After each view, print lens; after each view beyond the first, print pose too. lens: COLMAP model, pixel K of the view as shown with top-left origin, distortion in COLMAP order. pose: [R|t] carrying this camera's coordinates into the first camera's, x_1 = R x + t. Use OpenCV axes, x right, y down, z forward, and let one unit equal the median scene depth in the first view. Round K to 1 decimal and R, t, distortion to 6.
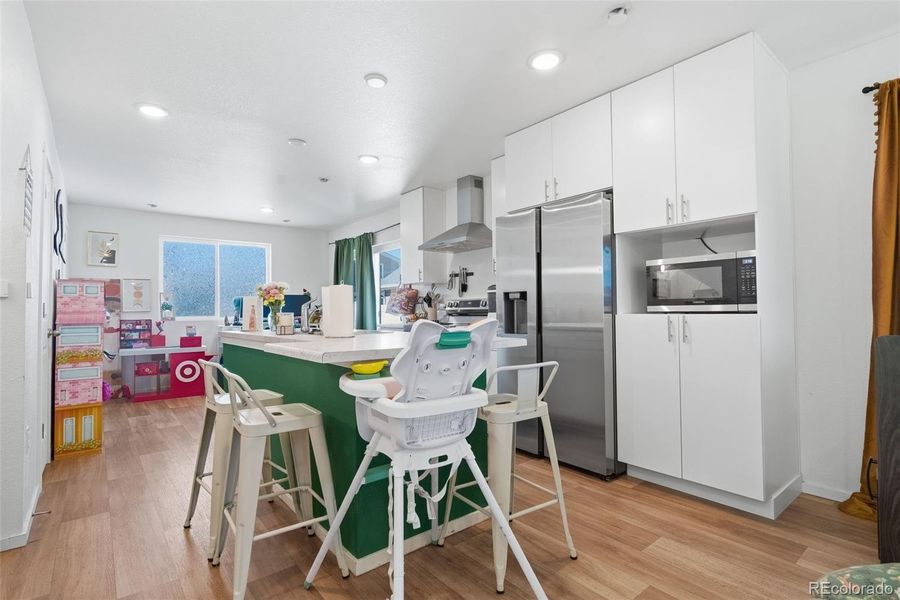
lens RADIAL K [[437.2, 0, 462.5], [0, 437.2, 302.6], [0, 0, 1]] dist [-0.000447, 0.002067]
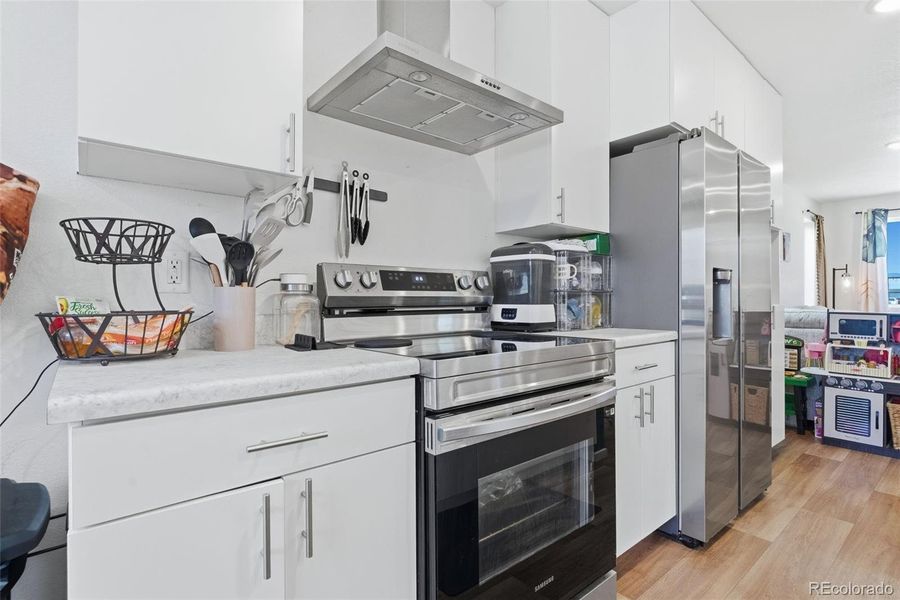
lens RADIAL K [[437.2, 0, 452.8], [0, 437.2, 299.7], [0, 0, 1]] dist [-0.000447, 0.002067]
pose [[0.016650, 0.011519, 0.999795, -0.217558], [-0.018932, 0.999758, -0.011203, 0.014066], [-0.999682, -0.018741, 0.016864, 0.609285]]
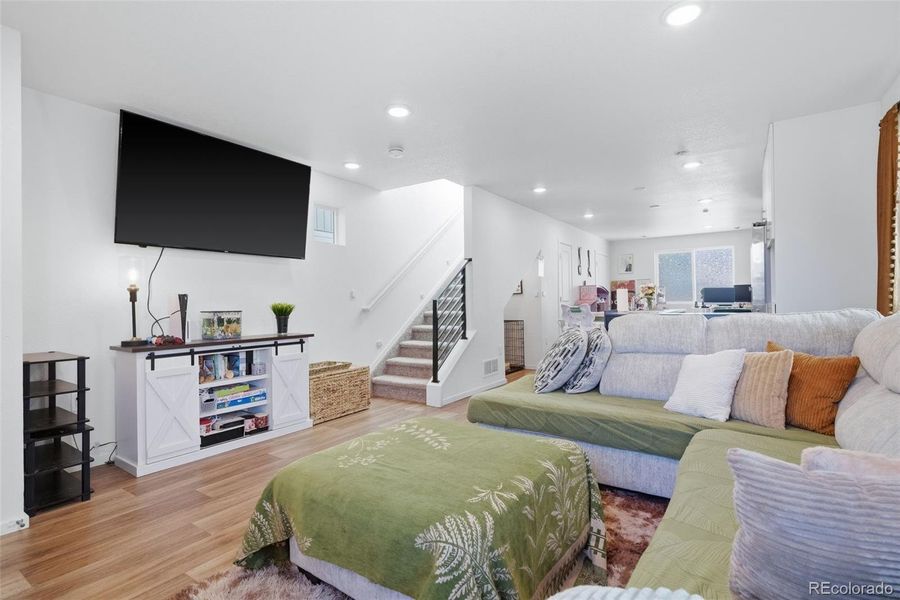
lens RADIAL K [[437.2, 0, 451.3], [0, 437.2, 296.7], [0, 0, 1]] dist [-0.000447, 0.002067]
pose [[0.274611, -0.006066, -0.961536, 0.756061], [0.029271, 0.999569, 0.002054, -0.013950], [0.961110, -0.028710, 0.274670, -0.241707]]
